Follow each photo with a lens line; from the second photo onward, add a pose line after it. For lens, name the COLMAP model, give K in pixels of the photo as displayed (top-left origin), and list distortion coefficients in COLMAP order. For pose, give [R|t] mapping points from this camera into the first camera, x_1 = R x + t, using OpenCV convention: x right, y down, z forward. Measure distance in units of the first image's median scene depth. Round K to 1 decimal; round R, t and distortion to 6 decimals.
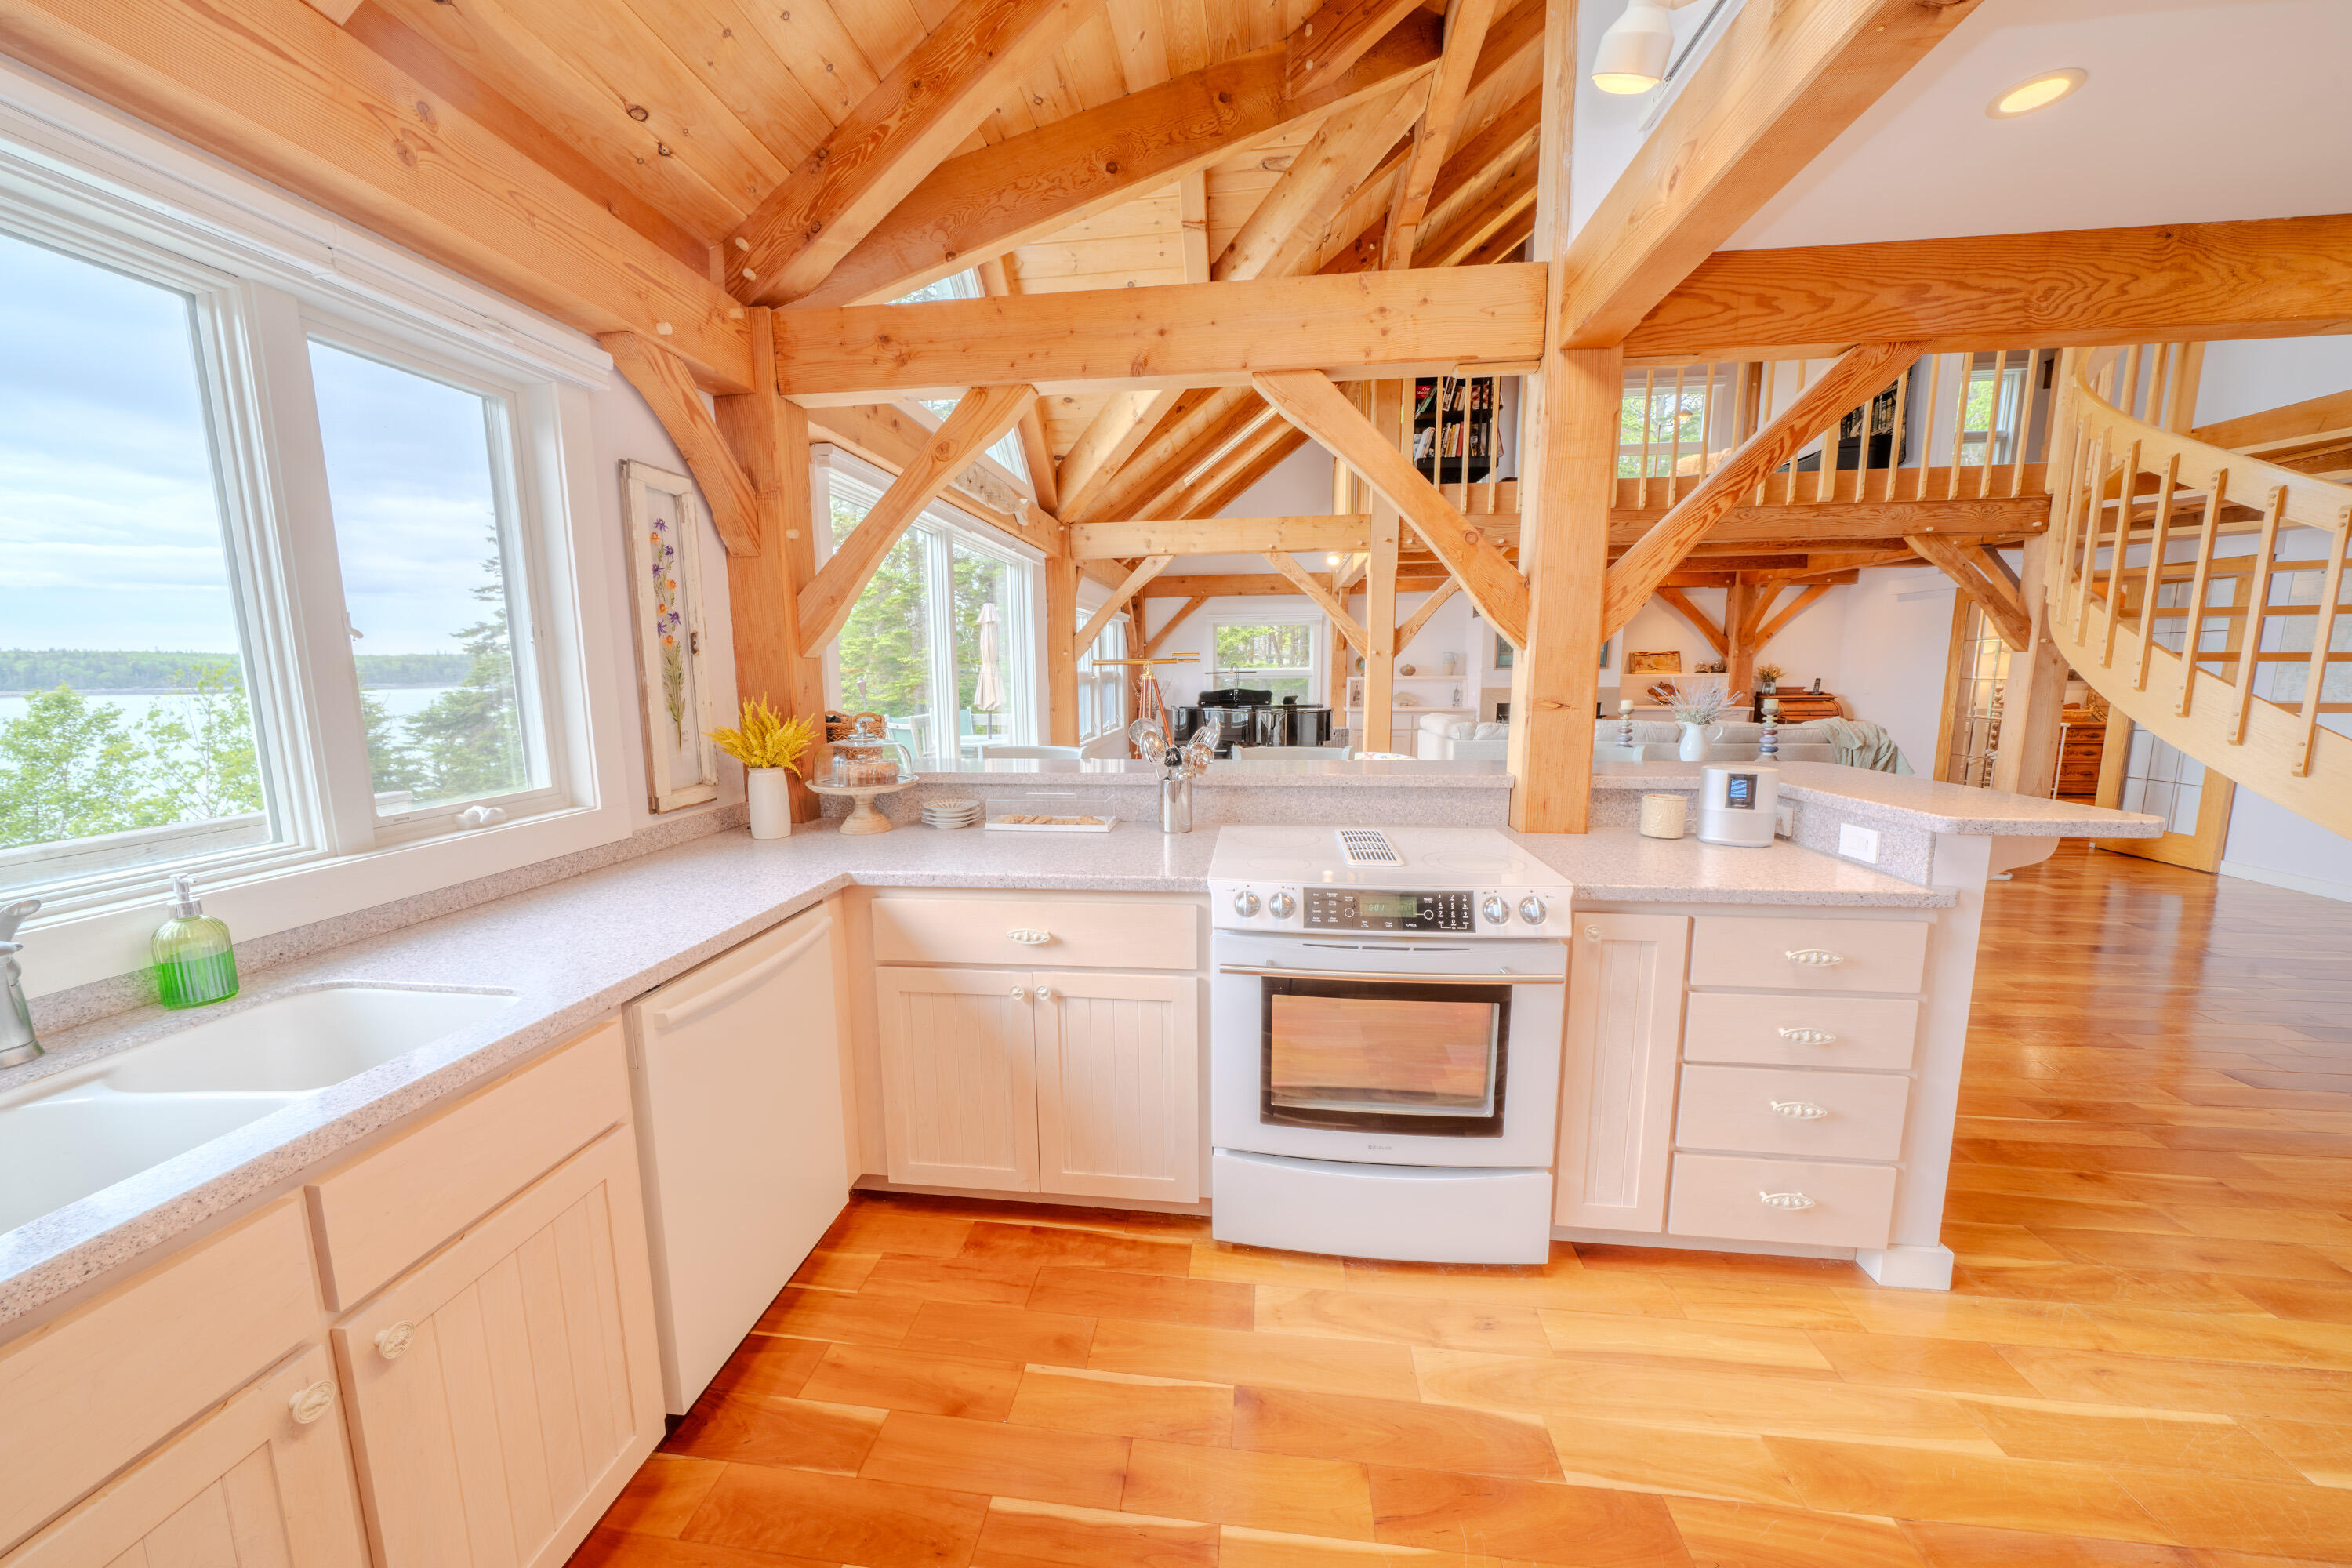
lens RADIAL K [[799.5, 0, 1174.2], [0, 799.5, 778.5], [0, 0, 1]] dist [-0.002538, -0.000198]
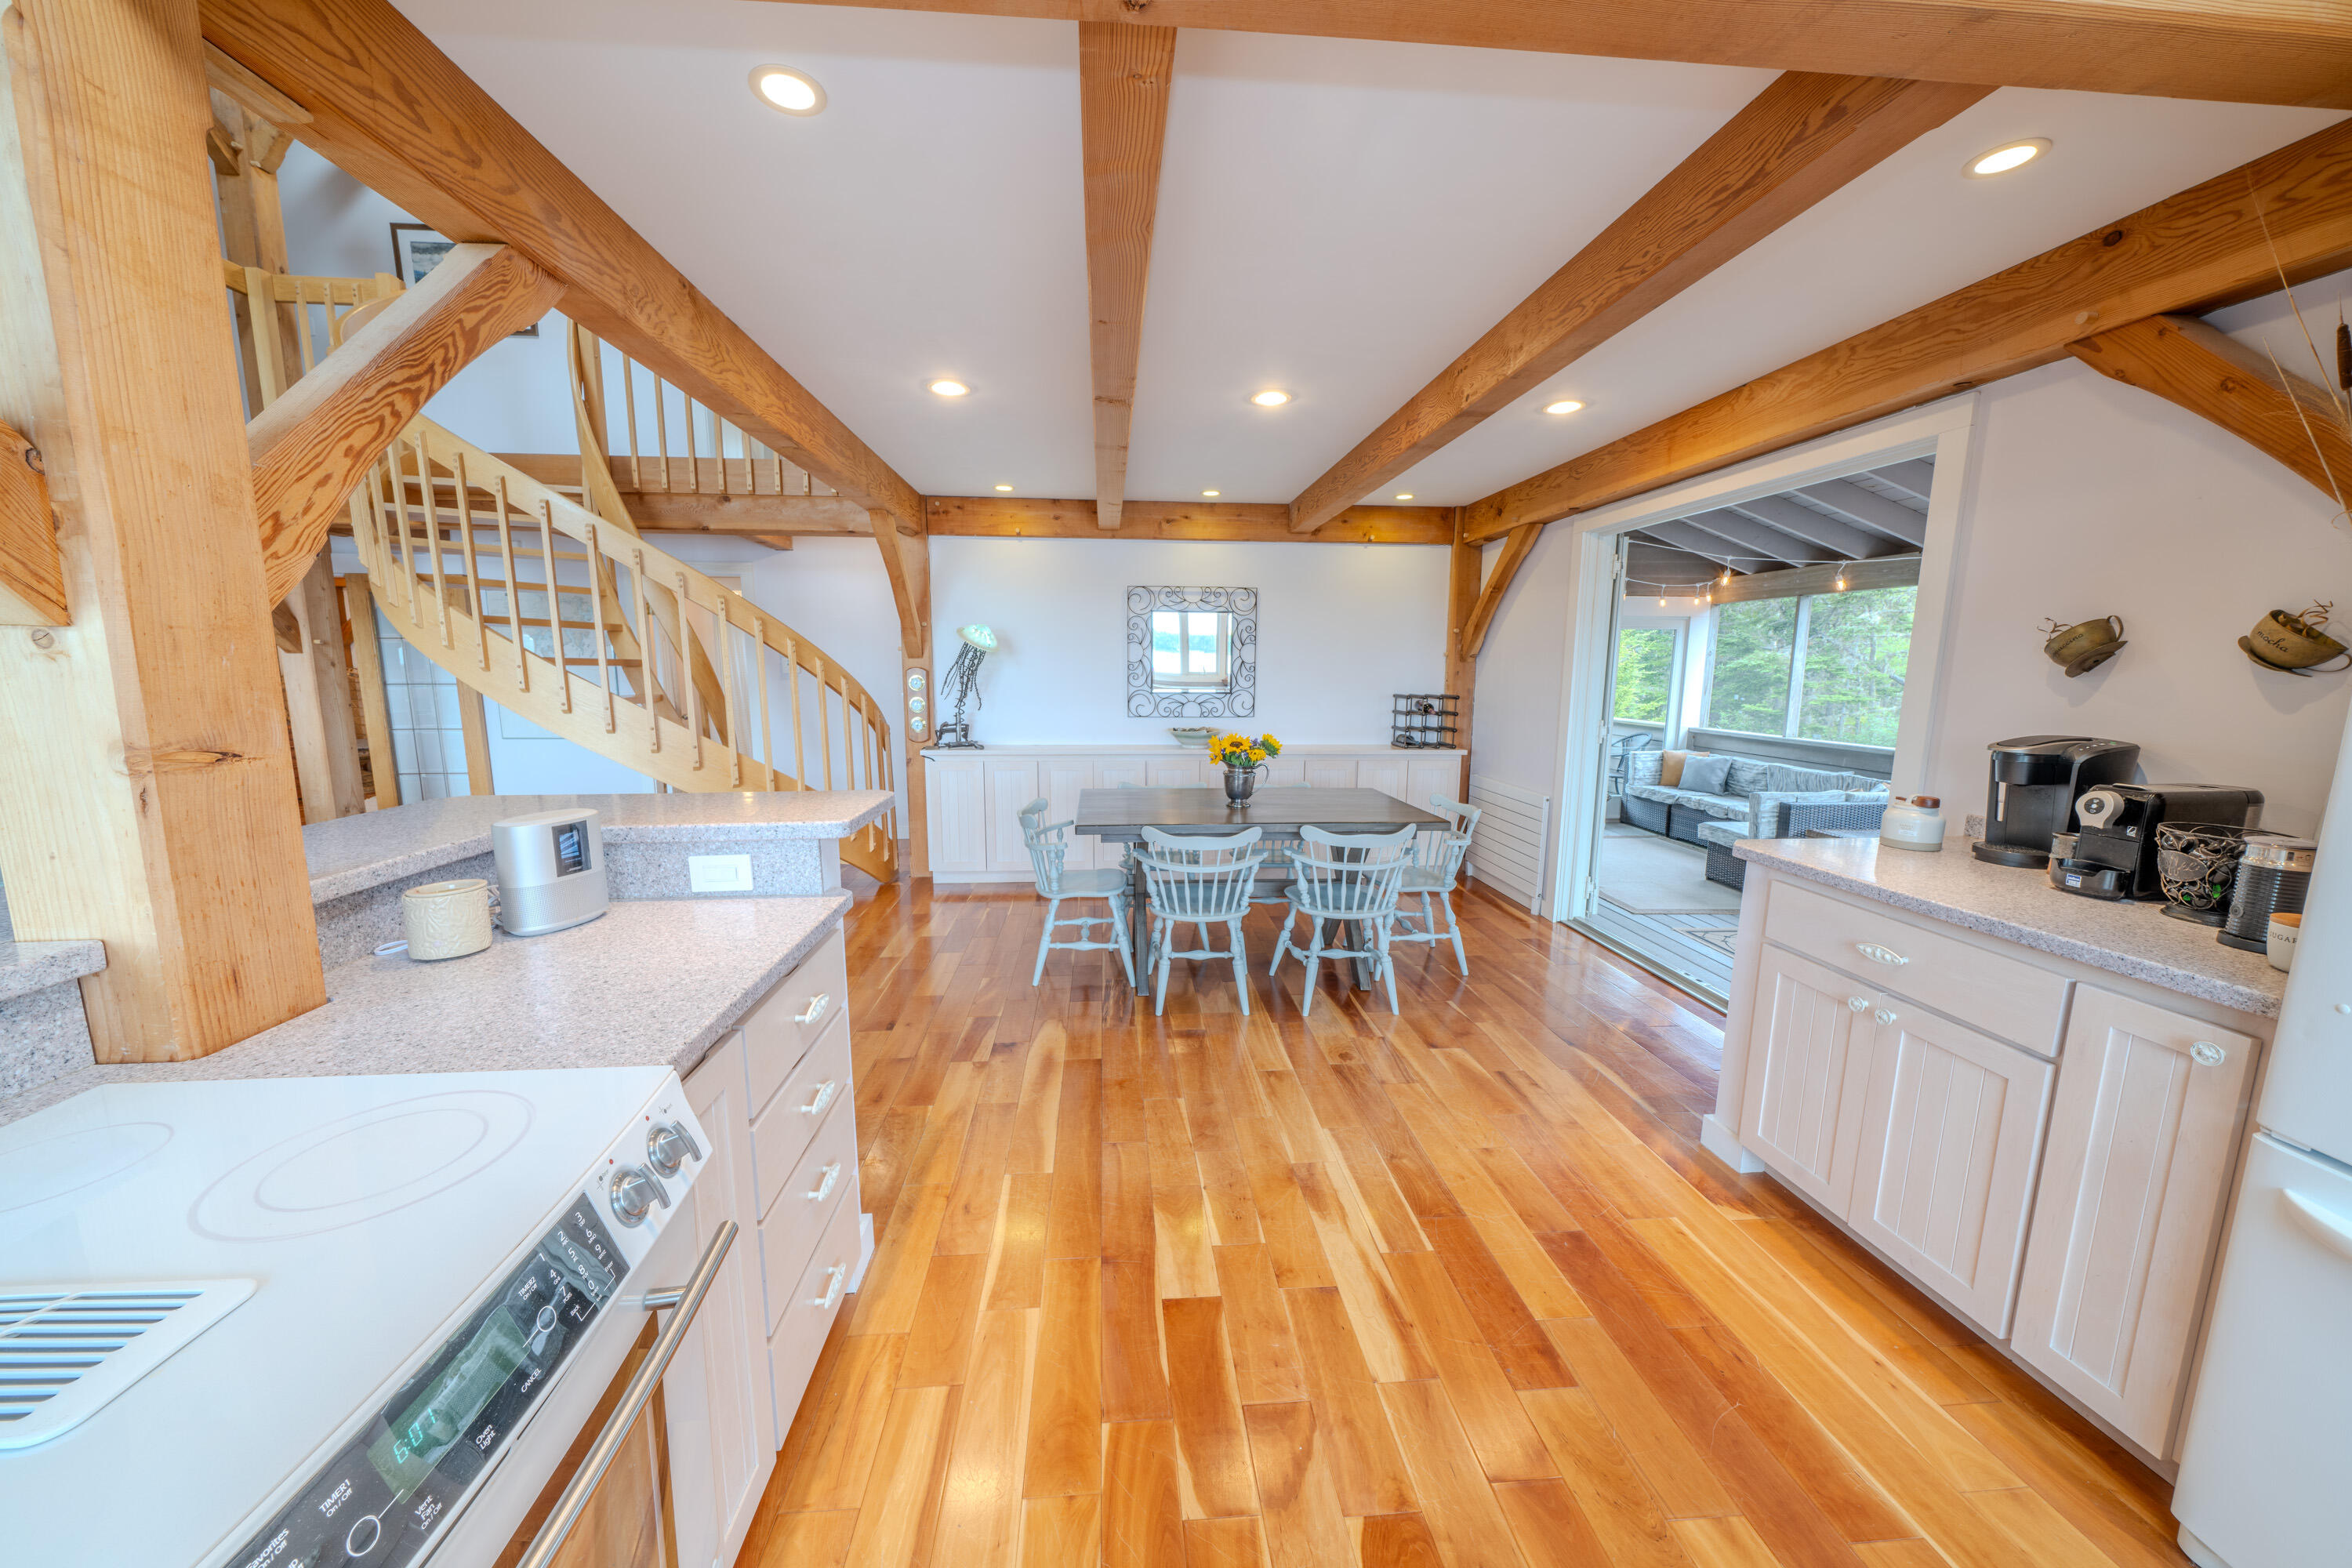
lens RADIAL K [[799.5, 0, 1167.2], [0, 799.5, 776.5], [0, 0, 1]] dist [-0.002538, -0.000198]
pose [[-0.188316, -0.129046, 0.973593, -0.055237], [0.136927, 0.978198, 0.156141, -0.077537], [-0.972516, 0.162716, -0.166540, 0.558990]]
